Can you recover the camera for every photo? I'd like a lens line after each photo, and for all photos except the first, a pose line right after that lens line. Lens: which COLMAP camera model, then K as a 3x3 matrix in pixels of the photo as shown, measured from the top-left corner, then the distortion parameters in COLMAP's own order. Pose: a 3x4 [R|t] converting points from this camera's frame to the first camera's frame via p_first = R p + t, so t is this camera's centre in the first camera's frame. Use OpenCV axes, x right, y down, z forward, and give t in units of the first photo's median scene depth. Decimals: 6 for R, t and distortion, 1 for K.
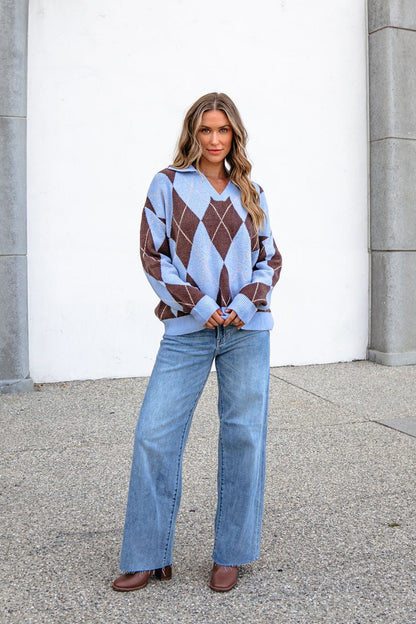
lens RADIAL K [[748.4, 0, 209.5], [0, 748.4, 319.2], [0, 0, 1]] dist [-0.200462, 0.065484]
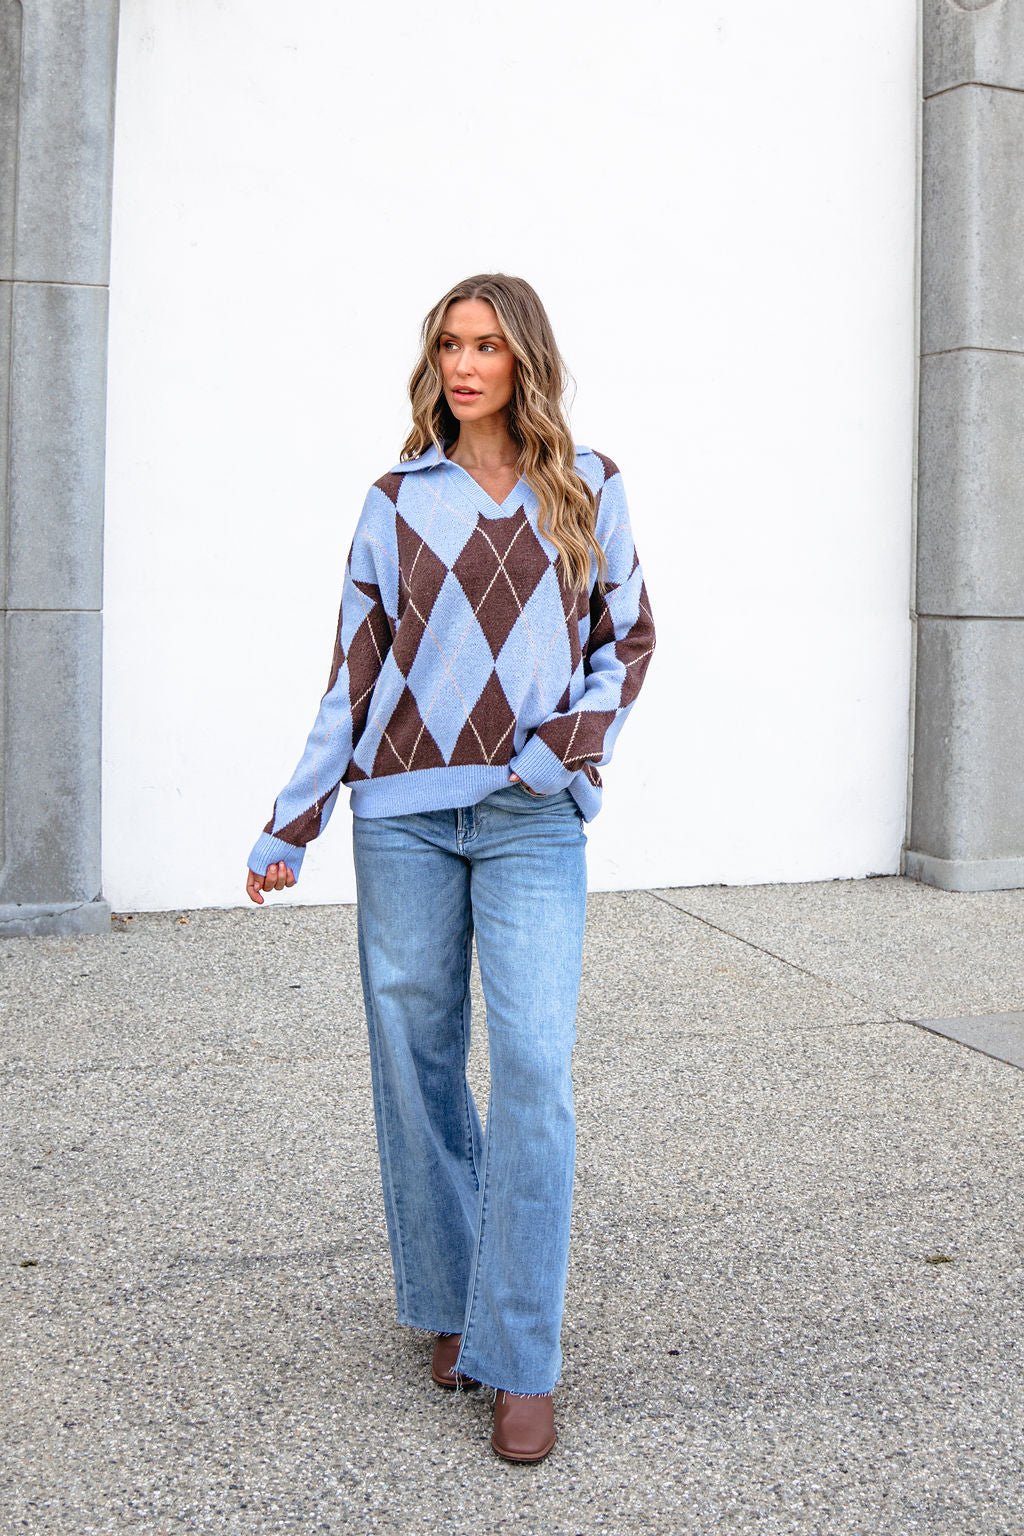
lens RADIAL K [[1842.4, 0, 501.7], [0, 1842.4, 759.9], [0, 0, 1]] dist [-0.206123, 0.081538]
pose [[0.999609, 0.023587, -0.014986, 0.000104], [-0.023595, 0.999722, -0.000353, -0.006951], [0.014973, 0.000706, 0.999888, -0.051875]]
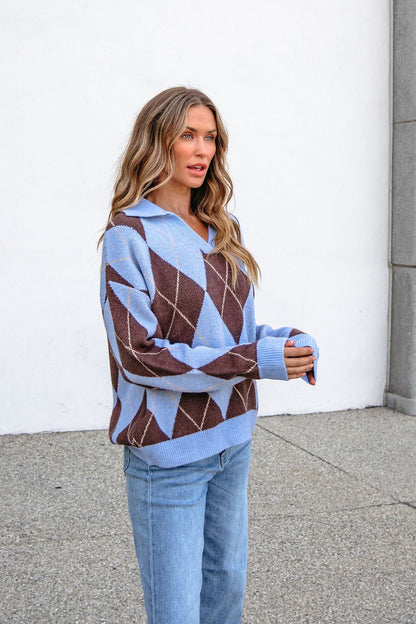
lens RADIAL K [[922.9, 0, 174.0], [0, 922.9, 297.3], [0, 0, 1]] dist [-0.213205, 0.083769]
pose [[0.999729, 0.016697, 0.016196, -0.034010], [-0.016367, 0.999660, -0.020301, -0.051816], [-0.016529, 0.020030, 0.999663, 0.078698]]
